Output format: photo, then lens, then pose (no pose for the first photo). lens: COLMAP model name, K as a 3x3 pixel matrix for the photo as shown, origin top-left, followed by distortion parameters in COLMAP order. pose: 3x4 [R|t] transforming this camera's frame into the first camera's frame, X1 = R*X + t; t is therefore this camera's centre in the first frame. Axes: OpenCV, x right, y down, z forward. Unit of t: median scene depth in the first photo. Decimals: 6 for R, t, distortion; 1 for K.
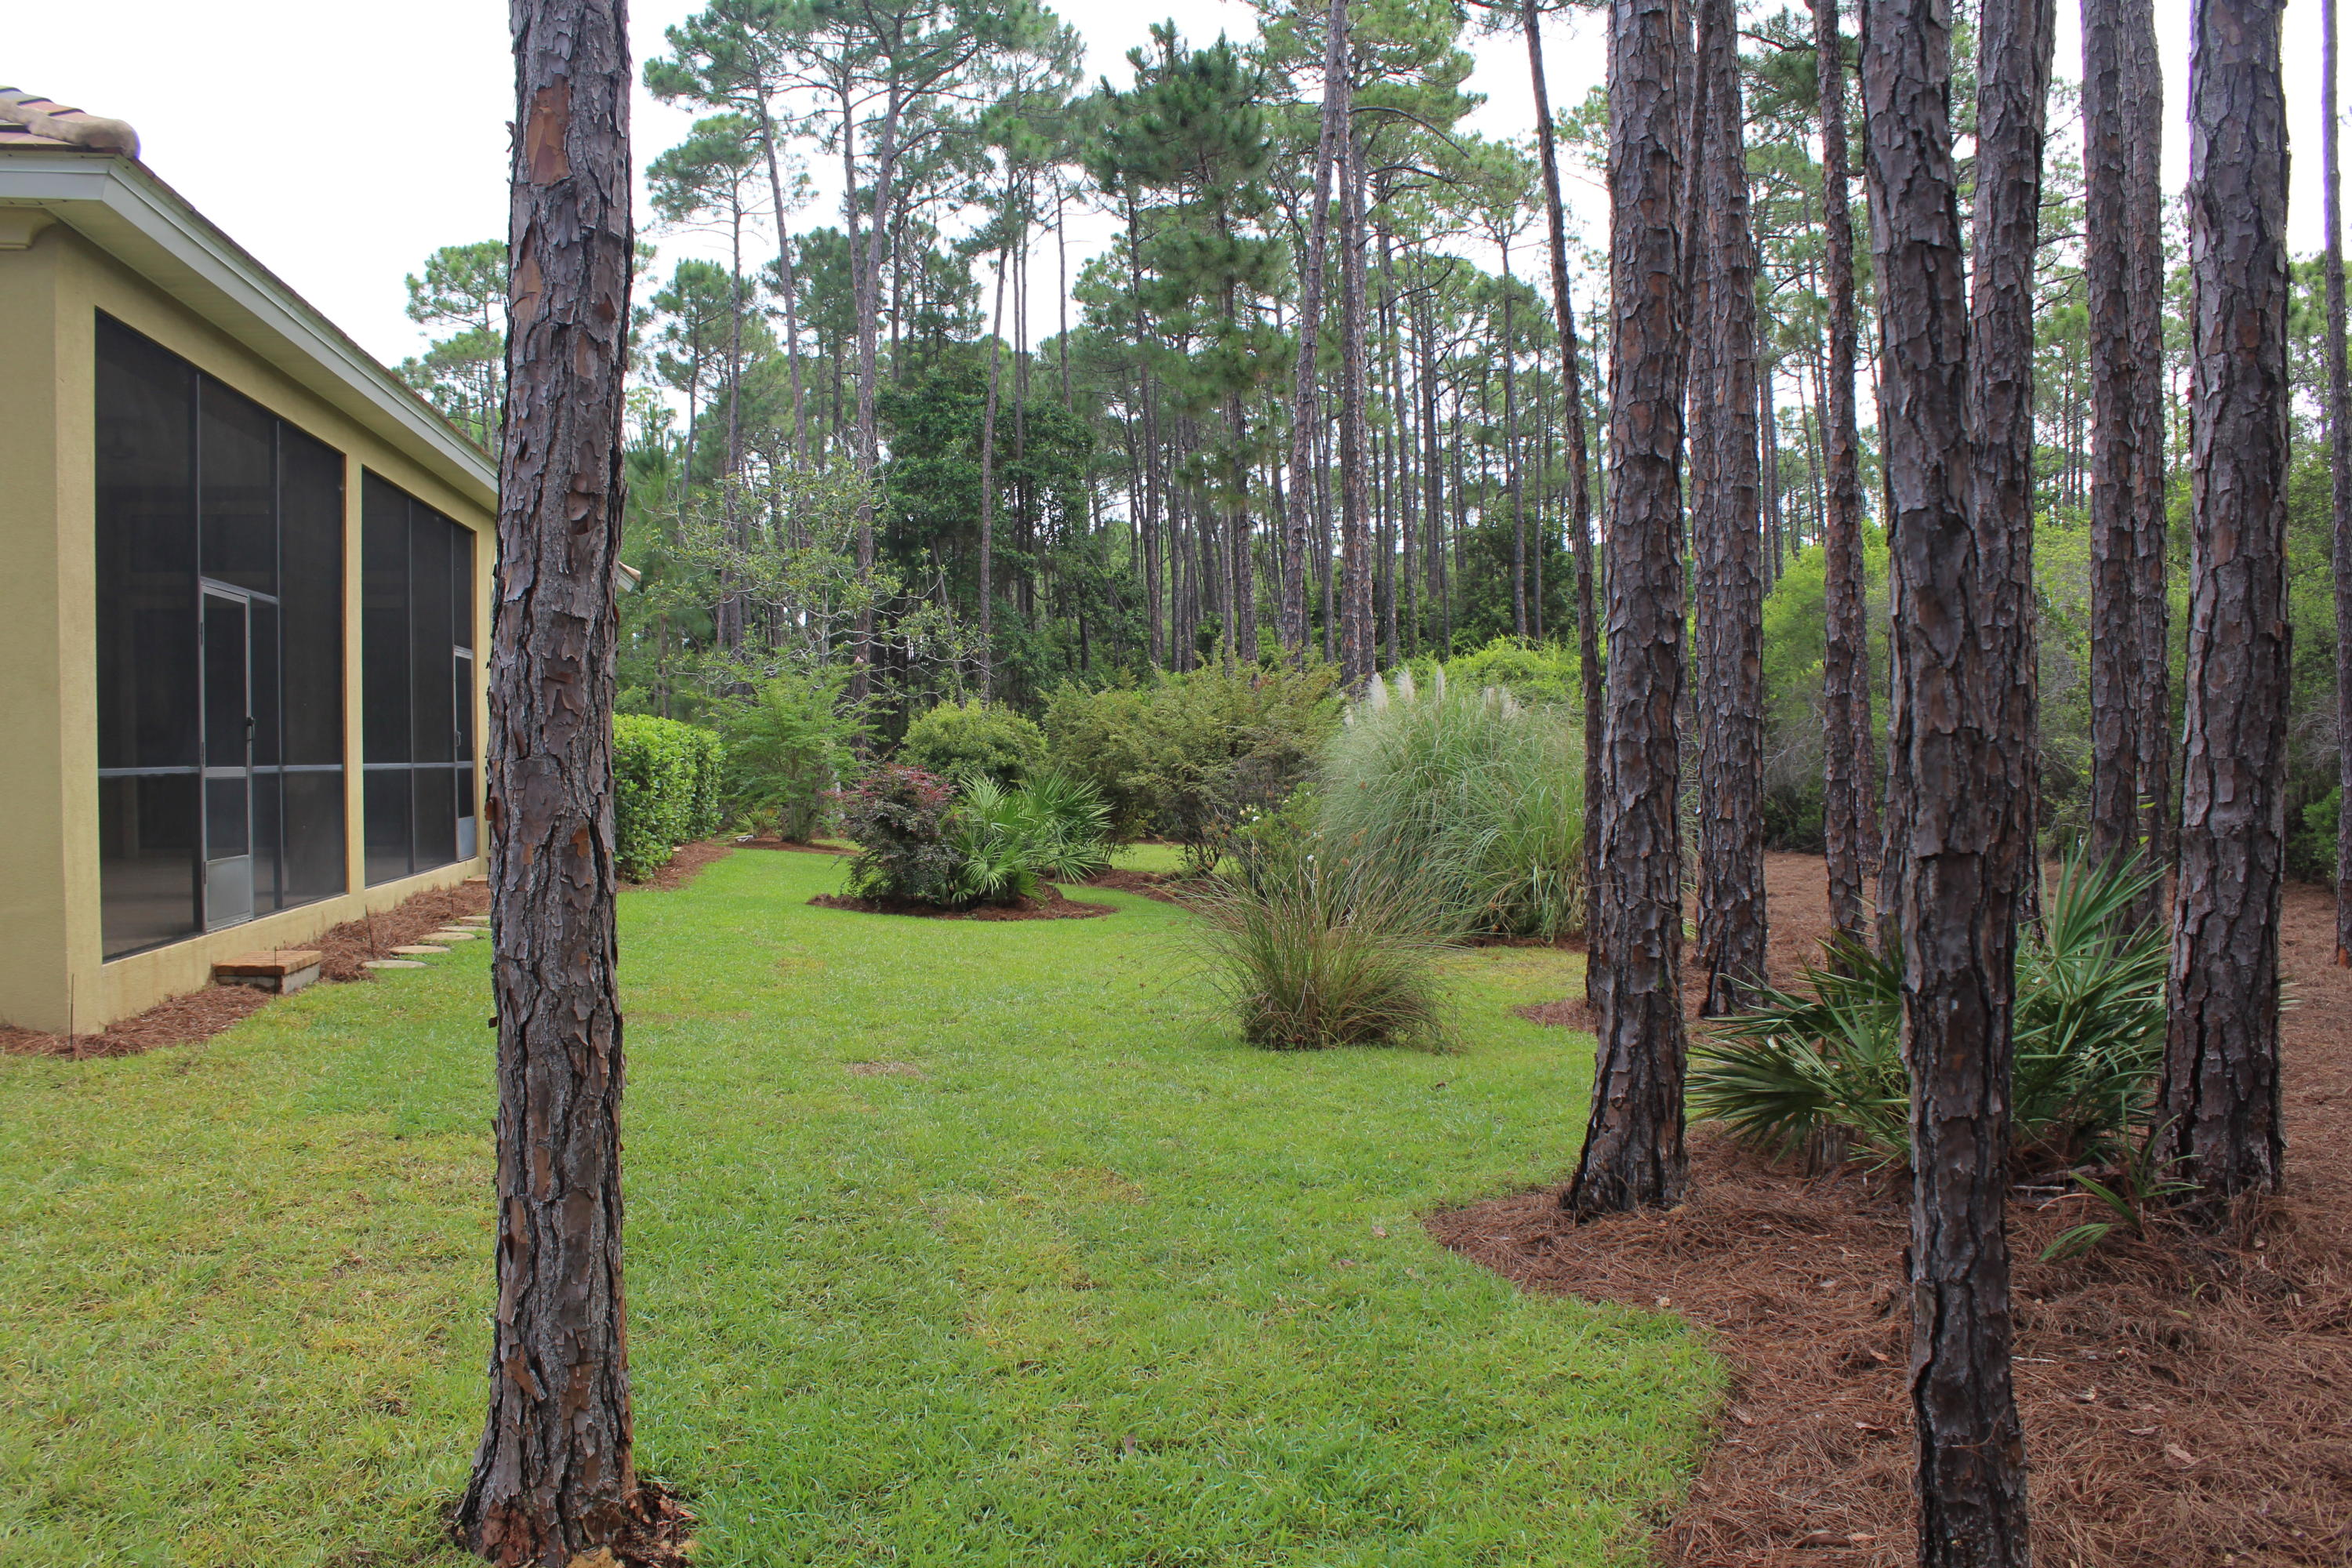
lens RADIAL K [[1979.9, 0, 1176.0], [0, 1979.9, 784.0], [0, 0, 1]] dist [-0.144593, 0.085660]
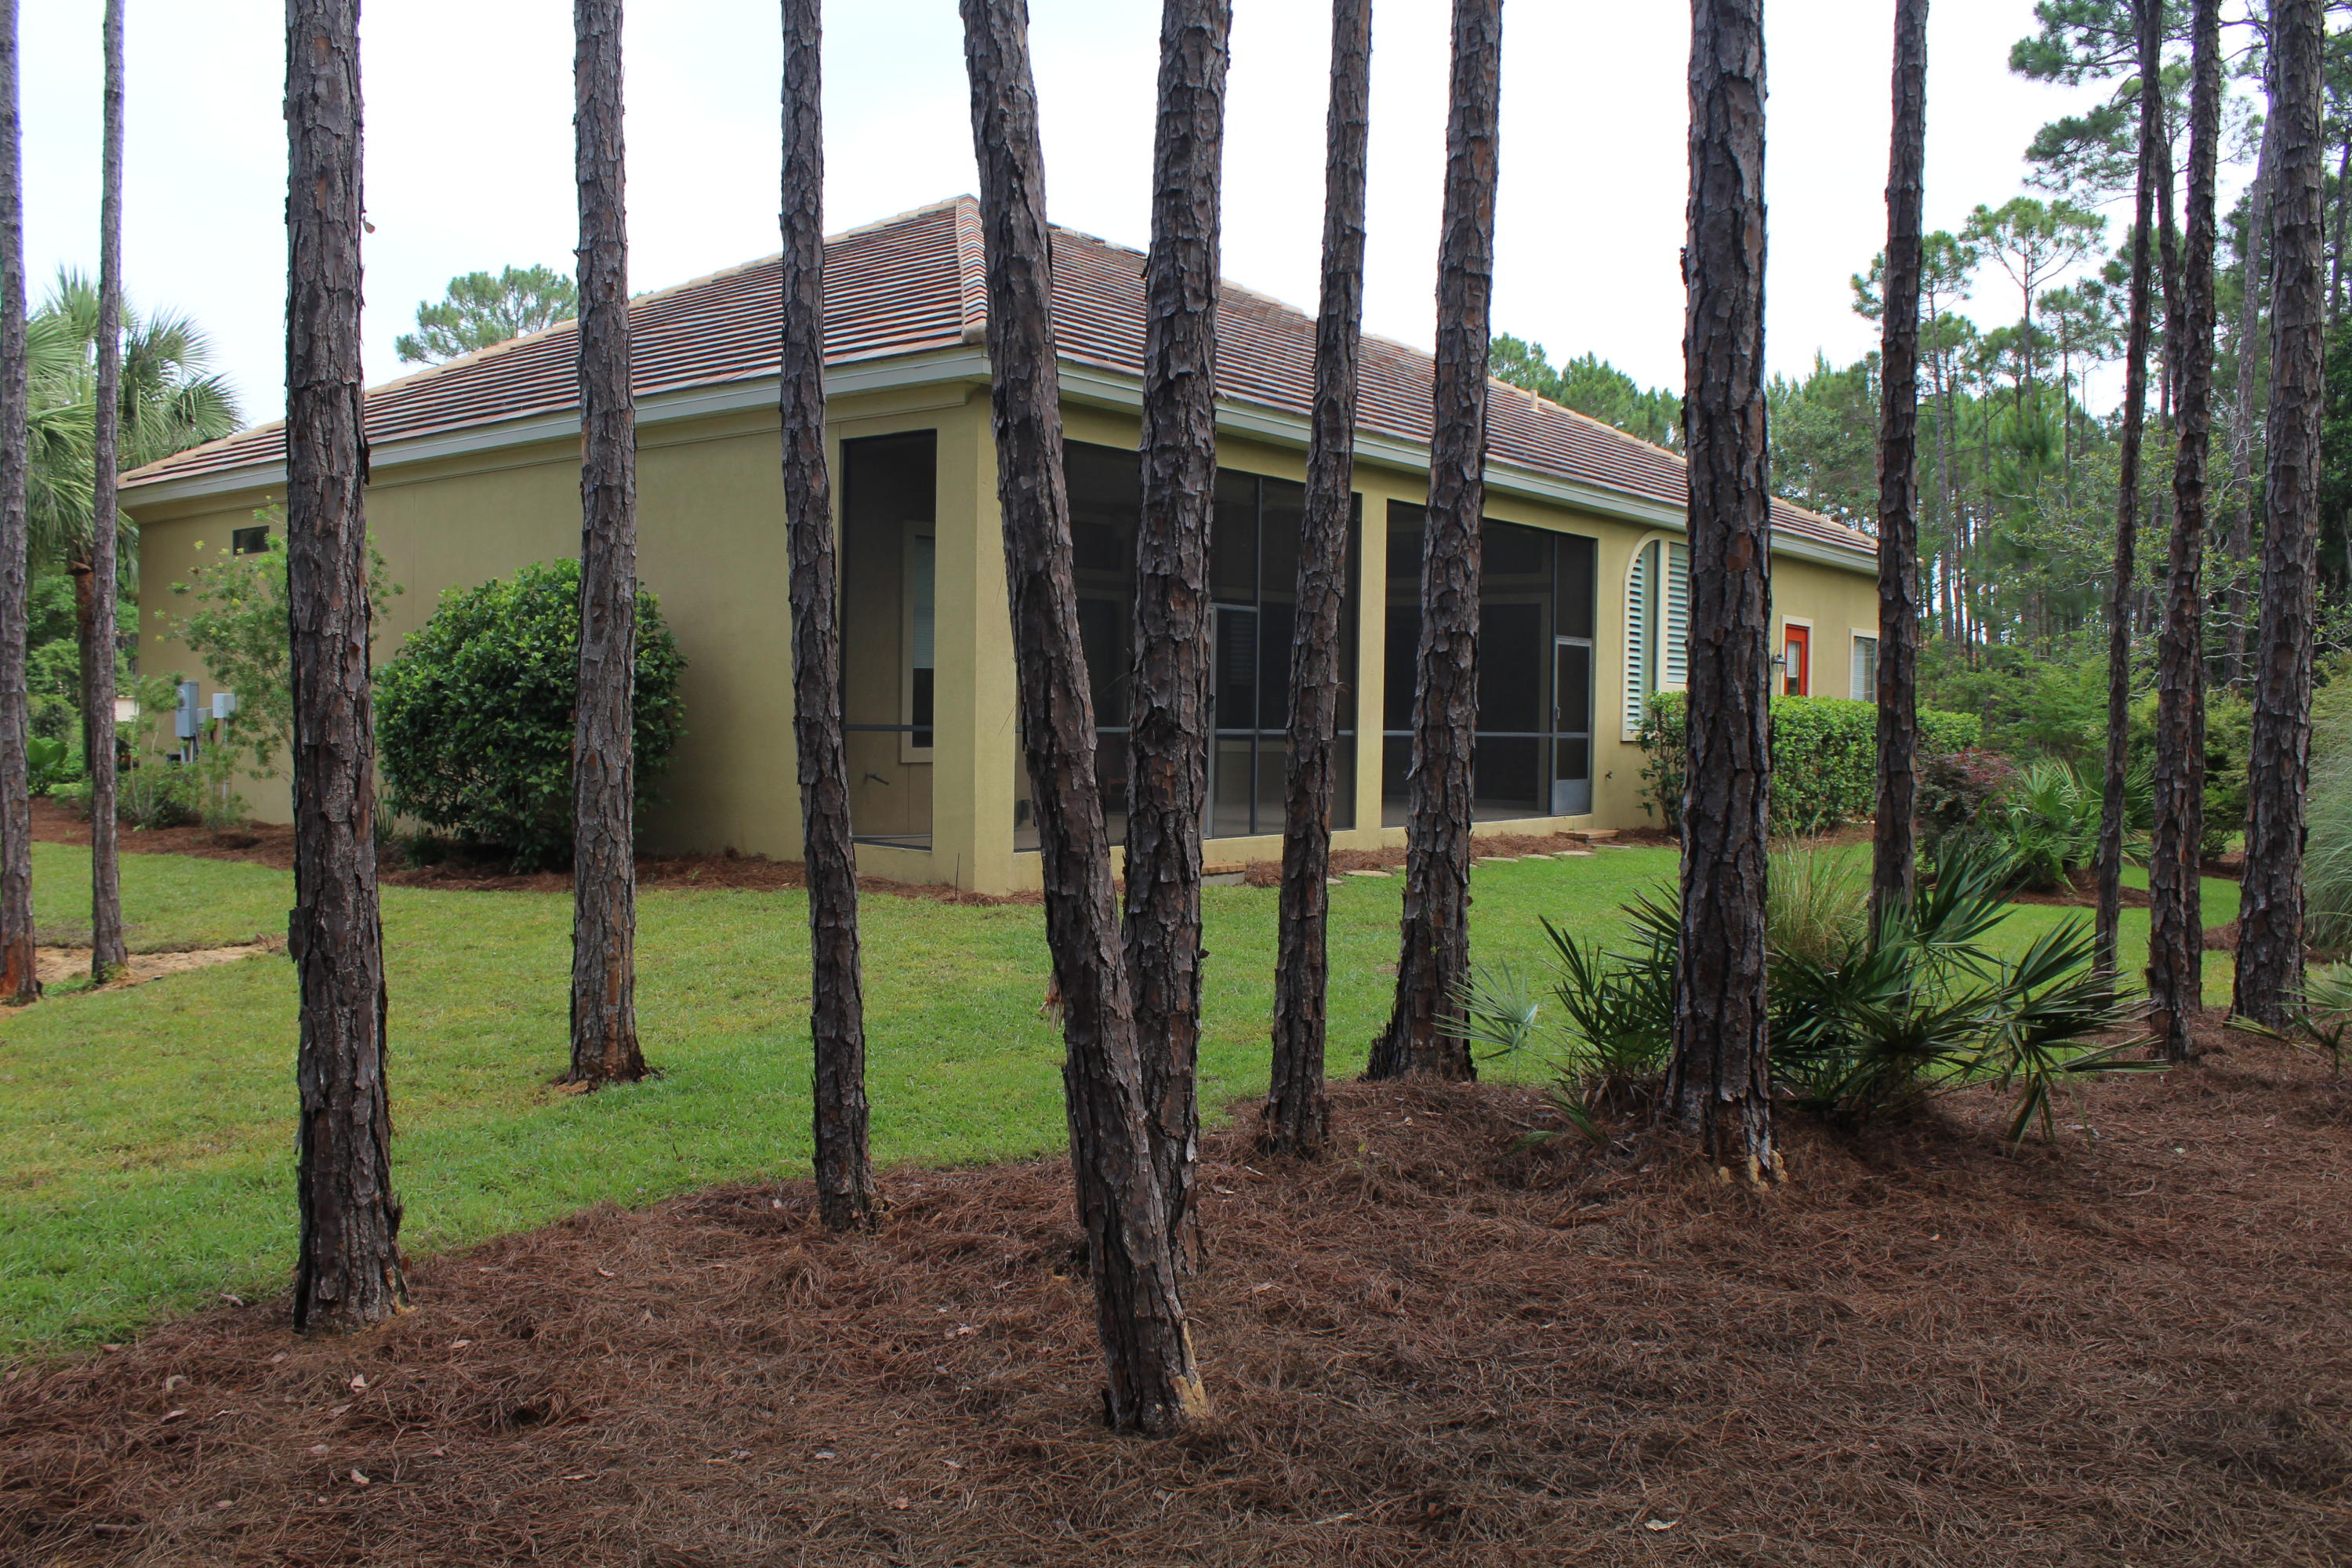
lens RADIAL K [[1979.9, 0, 1176.0], [0, 1979.9, 784.0], [0, 0, 1]] dist [-0.144593, 0.085660]
pose [[0.673054, 0.041330, -0.738438, 0.205335], [-0.029655, 0.999143, 0.028893, -0.003867], [0.738999, 0.002452, 0.673702, 0.001217]]
